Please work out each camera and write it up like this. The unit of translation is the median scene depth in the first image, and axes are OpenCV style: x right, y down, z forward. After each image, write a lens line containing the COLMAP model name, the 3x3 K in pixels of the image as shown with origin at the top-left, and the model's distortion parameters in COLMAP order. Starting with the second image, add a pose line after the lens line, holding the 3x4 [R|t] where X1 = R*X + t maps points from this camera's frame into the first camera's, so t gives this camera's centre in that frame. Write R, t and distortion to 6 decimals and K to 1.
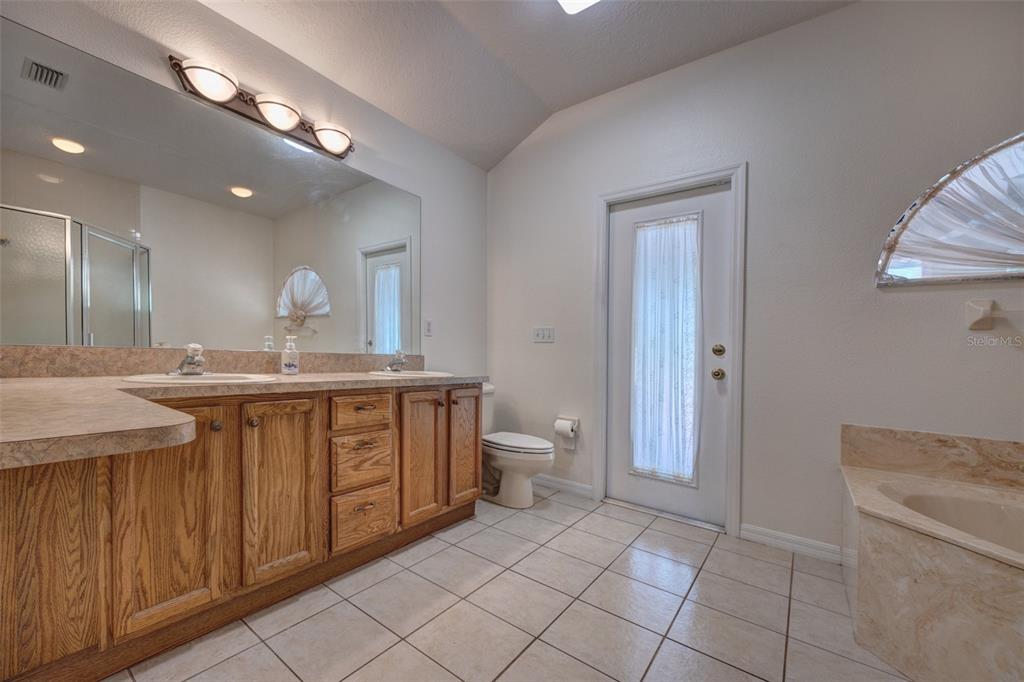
lens RADIAL K [[413.2, 0, 507.0], [0, 413.2, 346.1], [0, 0, 1]] dist [0.004279, 0.000188]
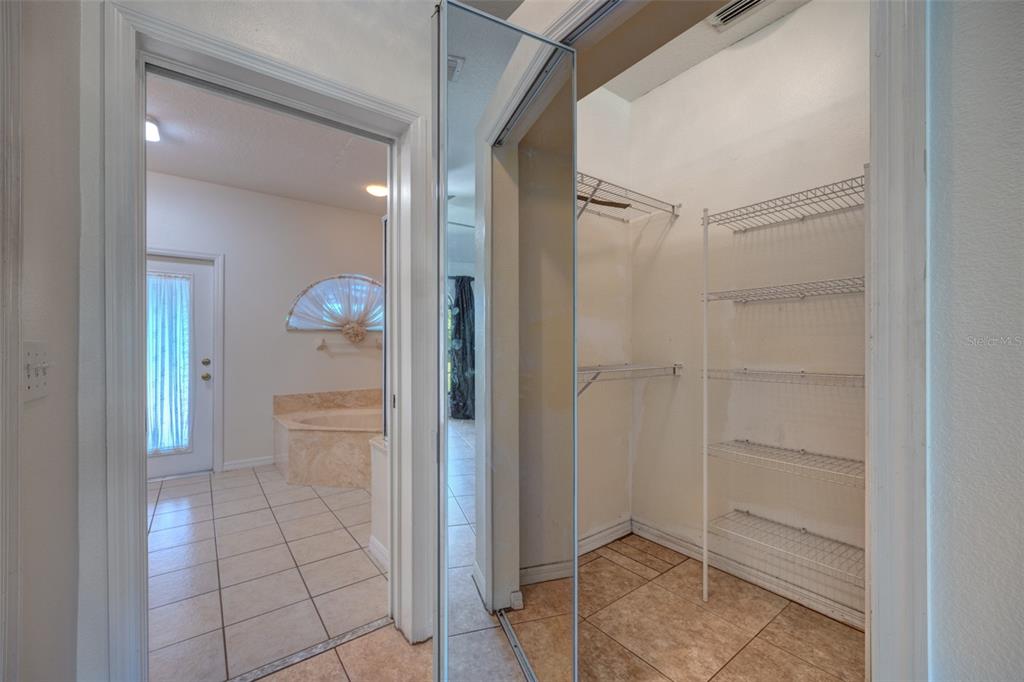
lens RADIAL K [[413.2, 0, 510.2], [0, 413.2, 344.7], [0, 0, 1]] dist [0.004279, 0.000188]
pose [[0.197763, 0.000205, 0.980250, -0.871027], [0.019882, 0.999793, -0.004220, -0.028966], [-0.980048, 0.020324, 0.197718, -0.506836]]
